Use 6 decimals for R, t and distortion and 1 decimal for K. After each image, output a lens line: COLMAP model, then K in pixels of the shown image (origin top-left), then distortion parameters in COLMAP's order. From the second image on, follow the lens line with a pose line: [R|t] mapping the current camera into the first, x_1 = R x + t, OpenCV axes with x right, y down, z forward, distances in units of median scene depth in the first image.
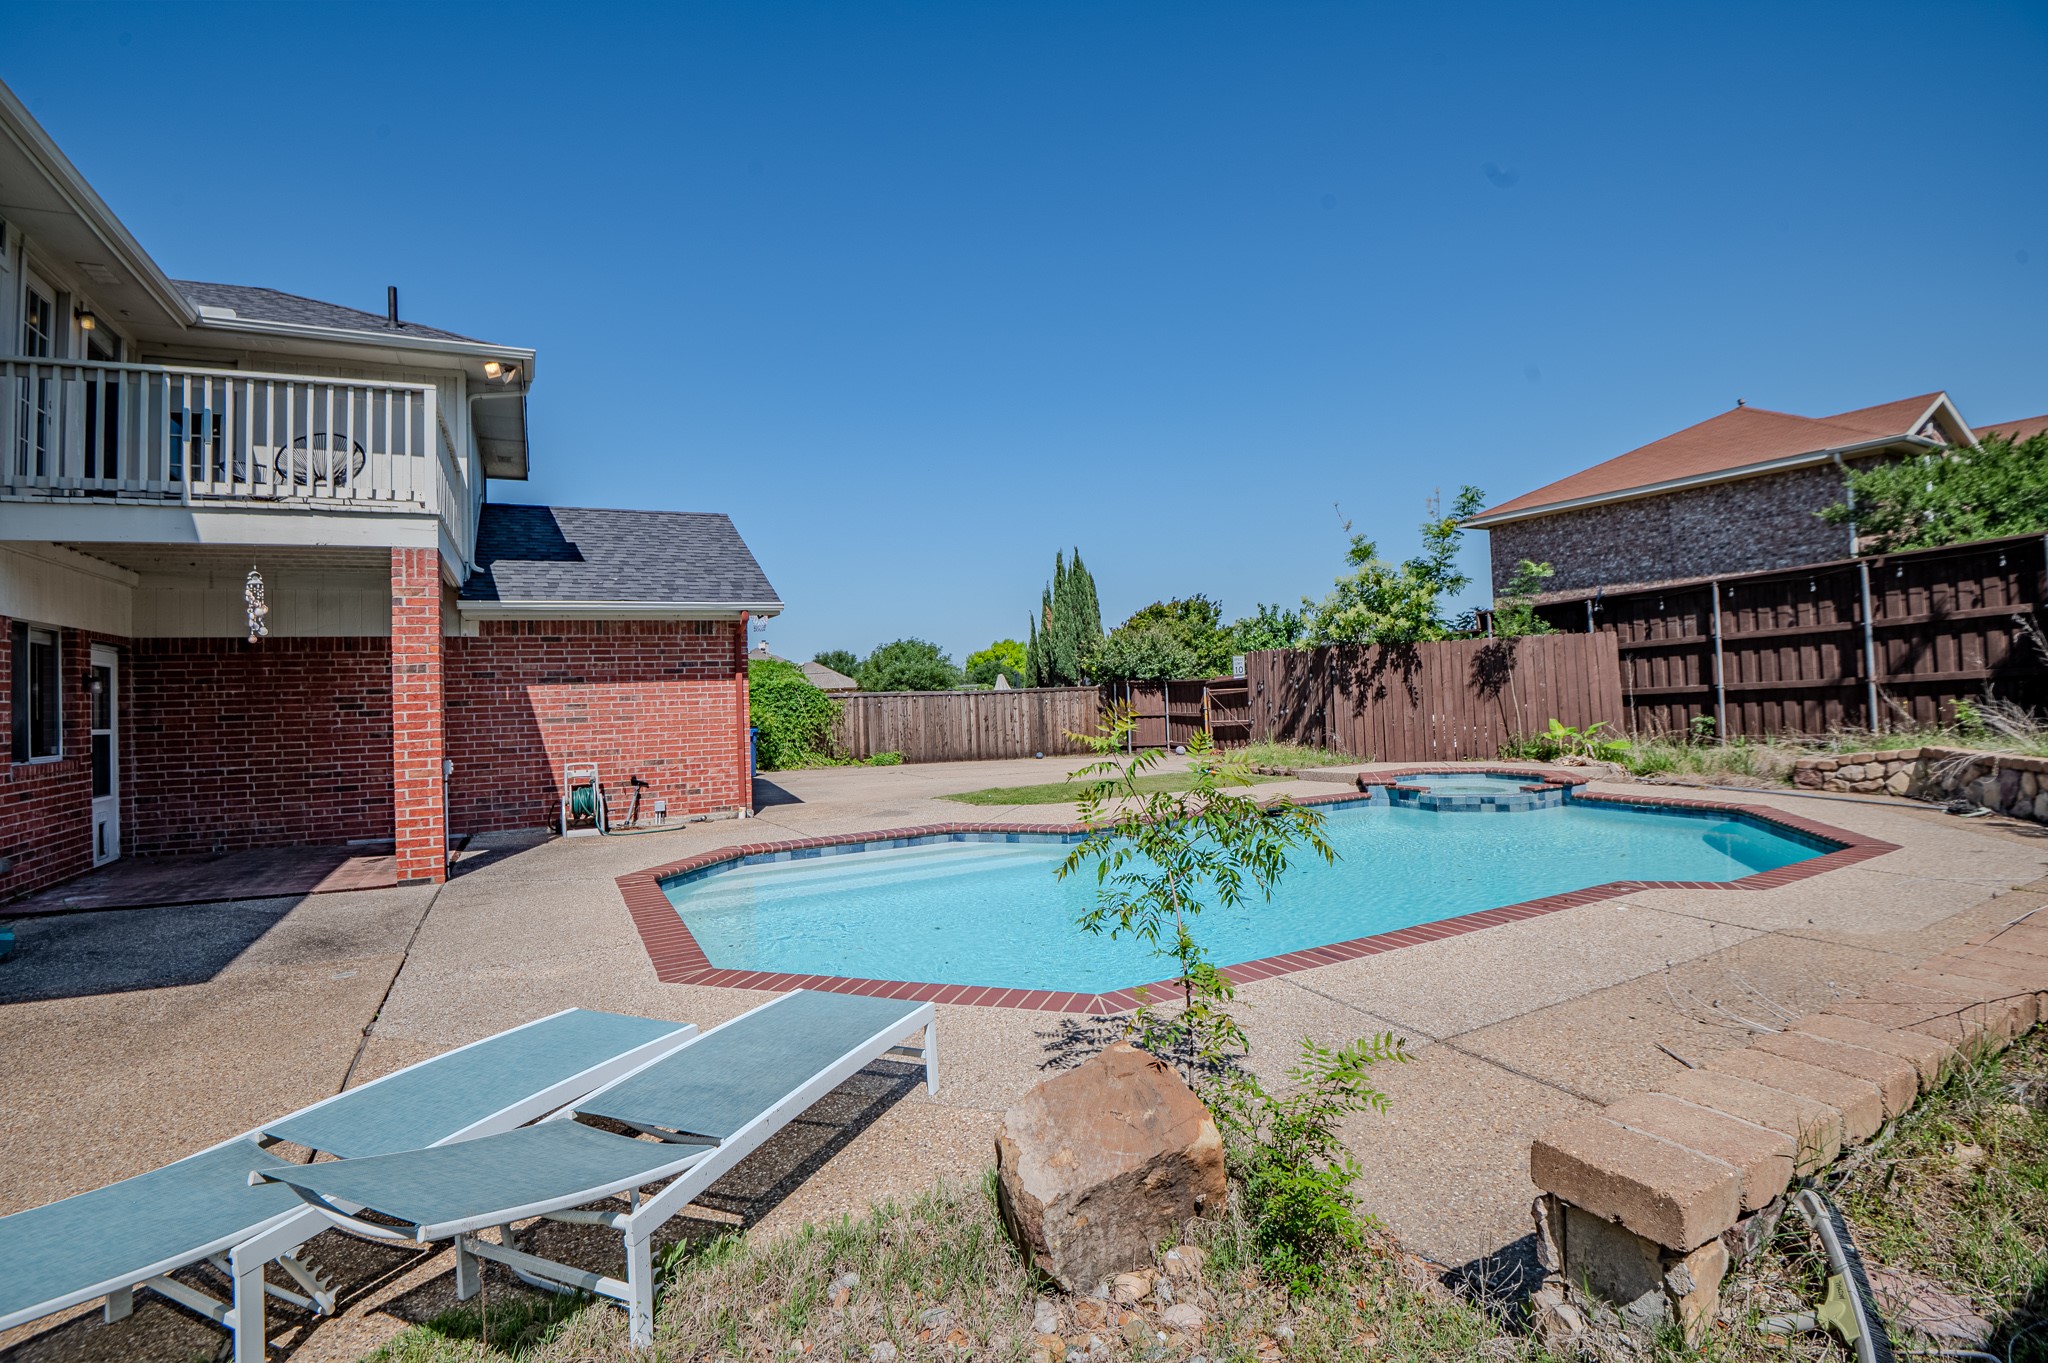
lens RADIAL K [[936.9, 0, 1033.1], [0, 936.9, 669.9], [0, 0, 1]] dist [-0.031960, -0.006995]
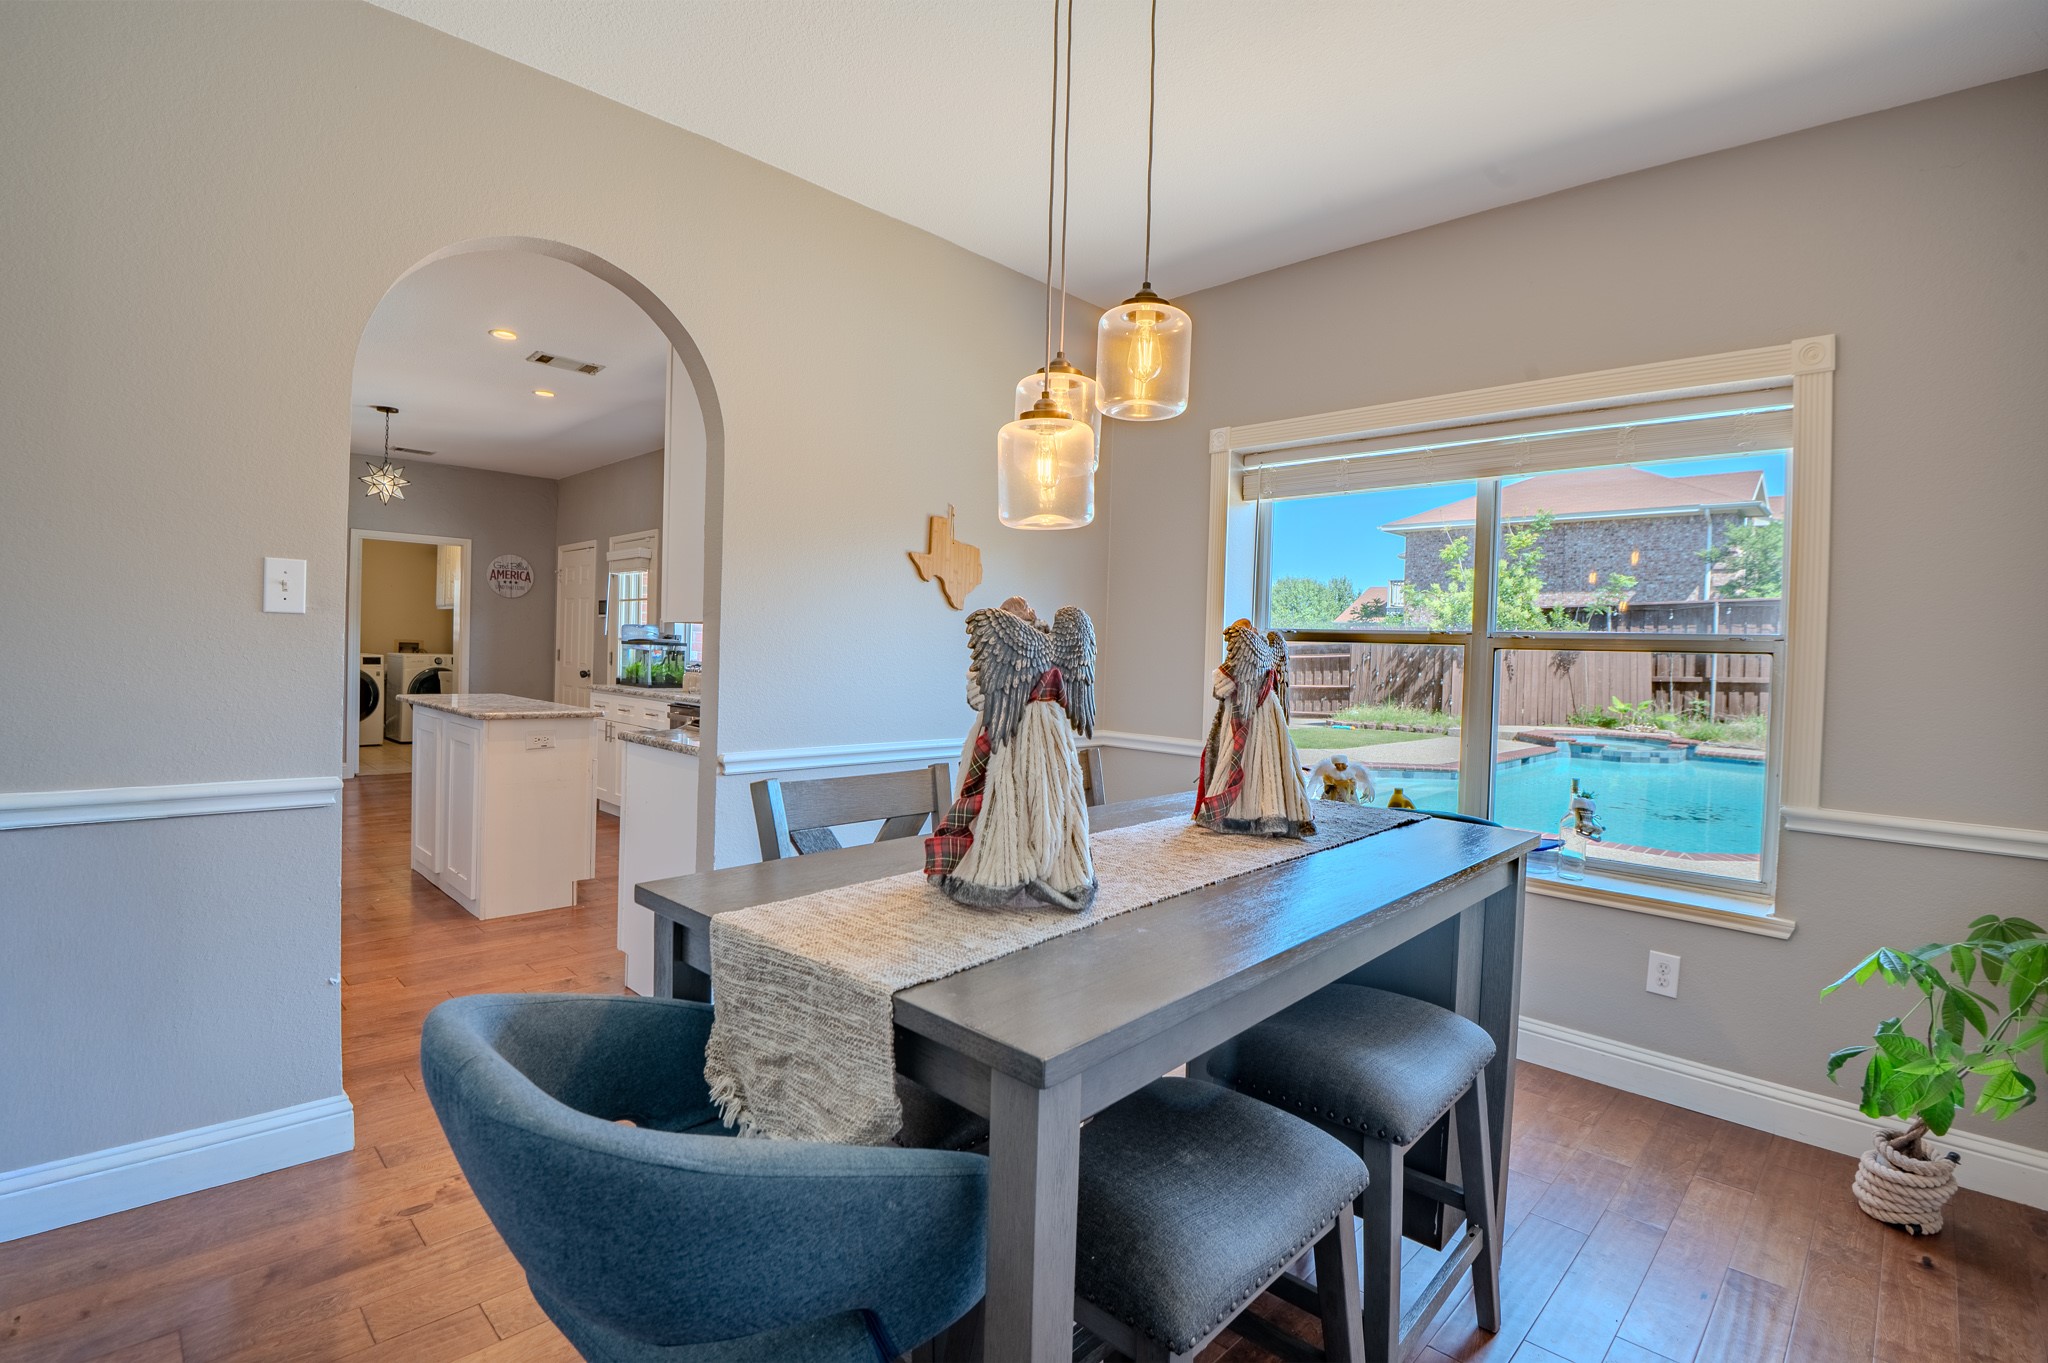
lens RADIAL K [[936.9, 0, 1036.6], [0, 936.9, 668.8], [0, 0, 1]] dist [-0.031960, -0.006995]
pose [[0.947441, 0.056823, 0.314844, -0.646052], [-0.070795, 0.996941, 0.033111, 0.029503], [-0.311999, -0.053660, 0.948566, 0.017509]]
